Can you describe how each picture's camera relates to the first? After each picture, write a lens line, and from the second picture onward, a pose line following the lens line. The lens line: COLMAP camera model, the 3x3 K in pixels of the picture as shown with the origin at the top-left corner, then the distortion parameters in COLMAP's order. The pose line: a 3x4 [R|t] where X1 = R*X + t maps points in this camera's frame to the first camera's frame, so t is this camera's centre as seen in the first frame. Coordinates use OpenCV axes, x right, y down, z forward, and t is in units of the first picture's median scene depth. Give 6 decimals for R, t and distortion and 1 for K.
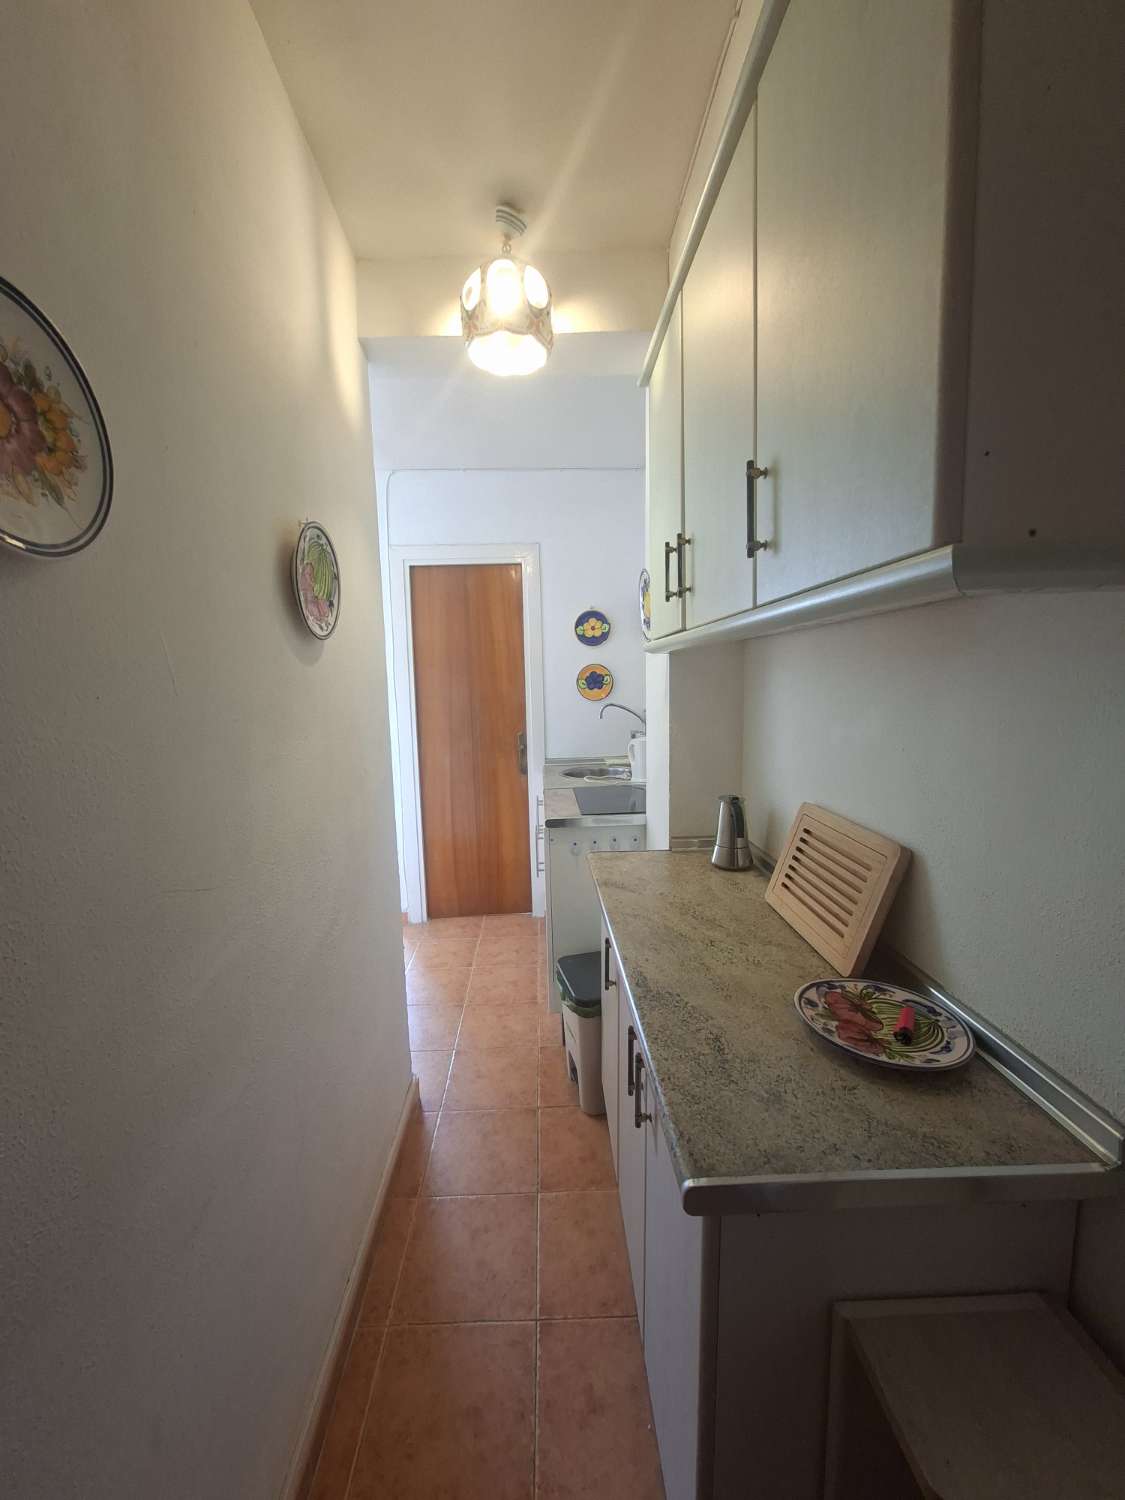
lens RADIAL K [[592.1, 0, 553.0], [0, 592.1, 748.3], [0, 0, 1]] dist [-0.007748, 0.004490]
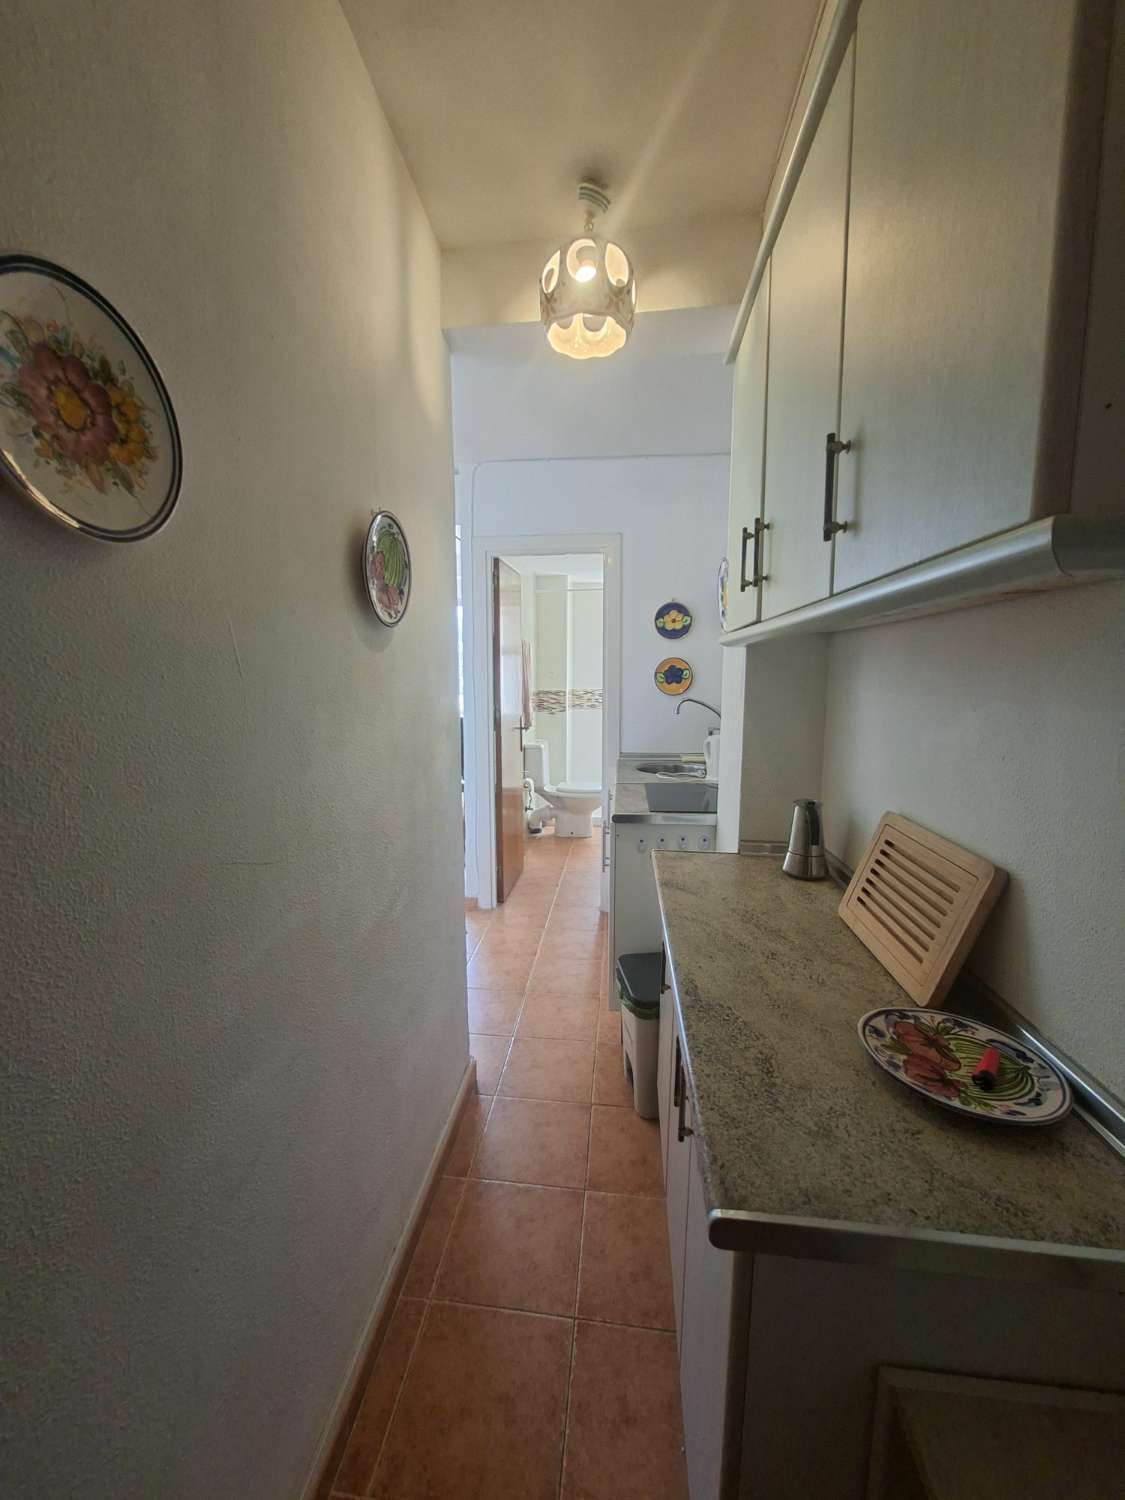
lens RADIAL K [[592.1, 0, 553.0], [0, 592.1, 748.3], [0, 0, 1]] dist [-0.007748, 0.004490]
pose [[0.989675, 0.039779, -0.137696, 0.036935], [-0.038152, 0.999168, 0.014433, 0.000251], [0.138155, -0.009031, 0.990369, 0.024583]]
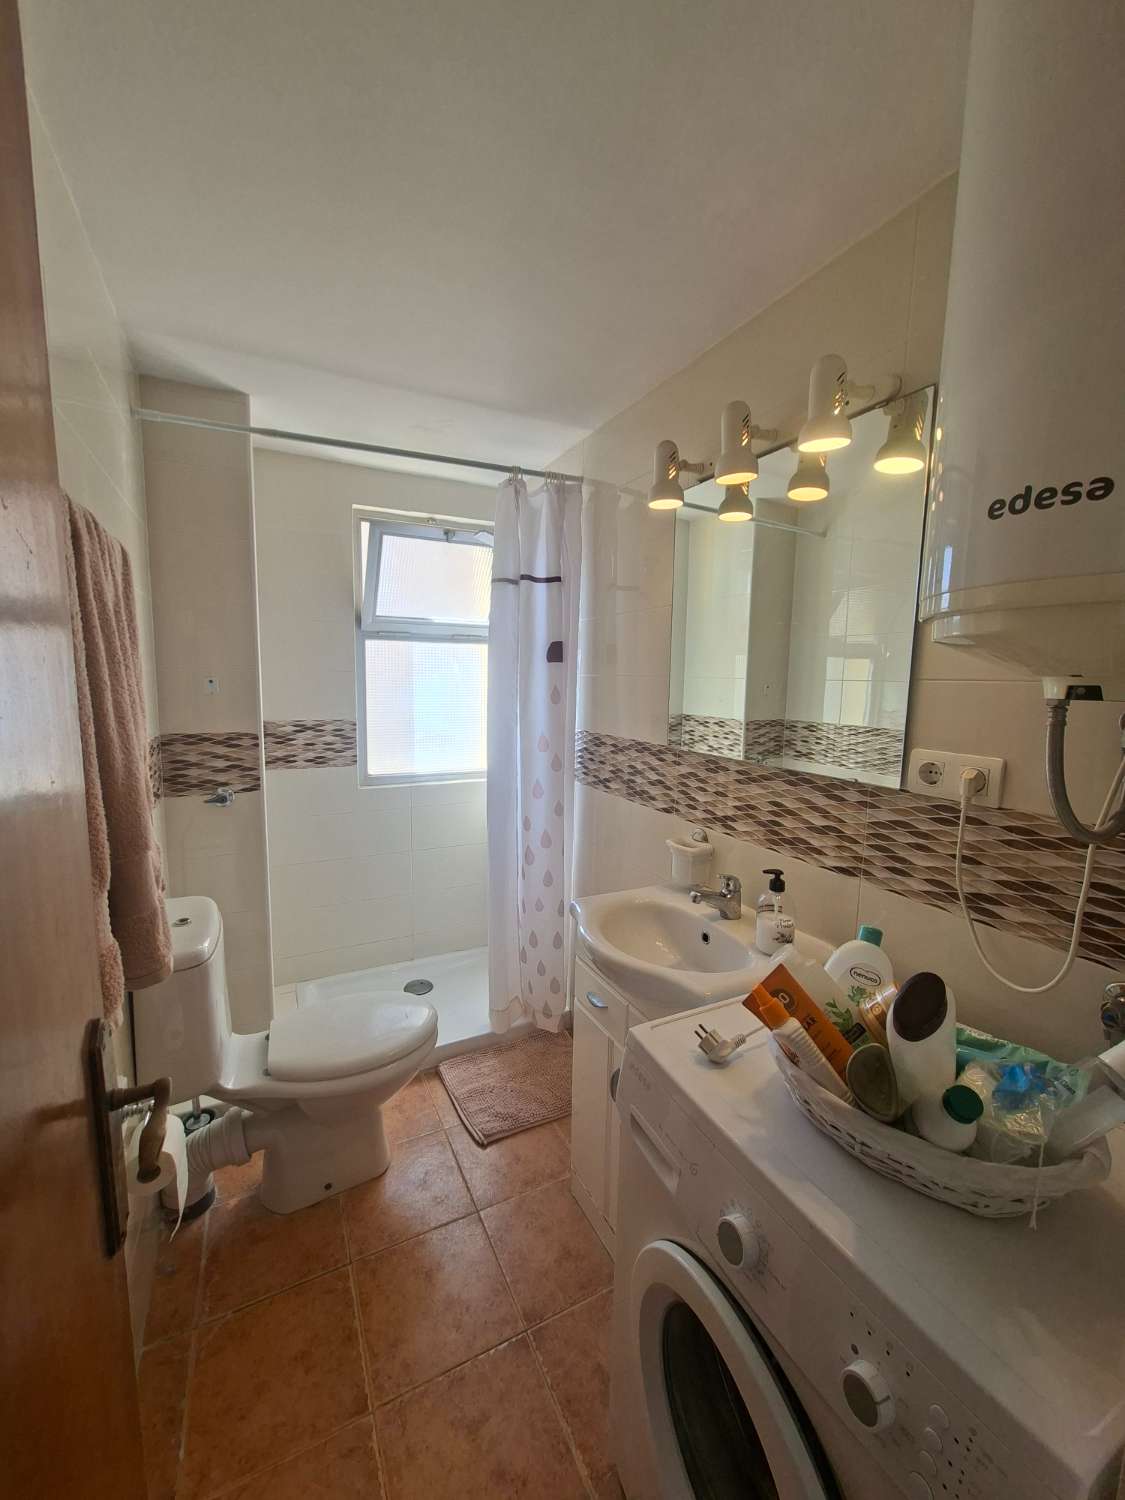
lens RADIAL K [[592.1, 0, 553.0], [0, 592.1, 748.3], [0, 0, 1]] dist [-0.007748, 0.004490]
pose [[0.910951, -0.016627, 0.412180, -0.253276], [0.015790, 0.999861, 0.005435, -0.202175], [-0.412213, 0.001557, 0.911086, 1.669152]]
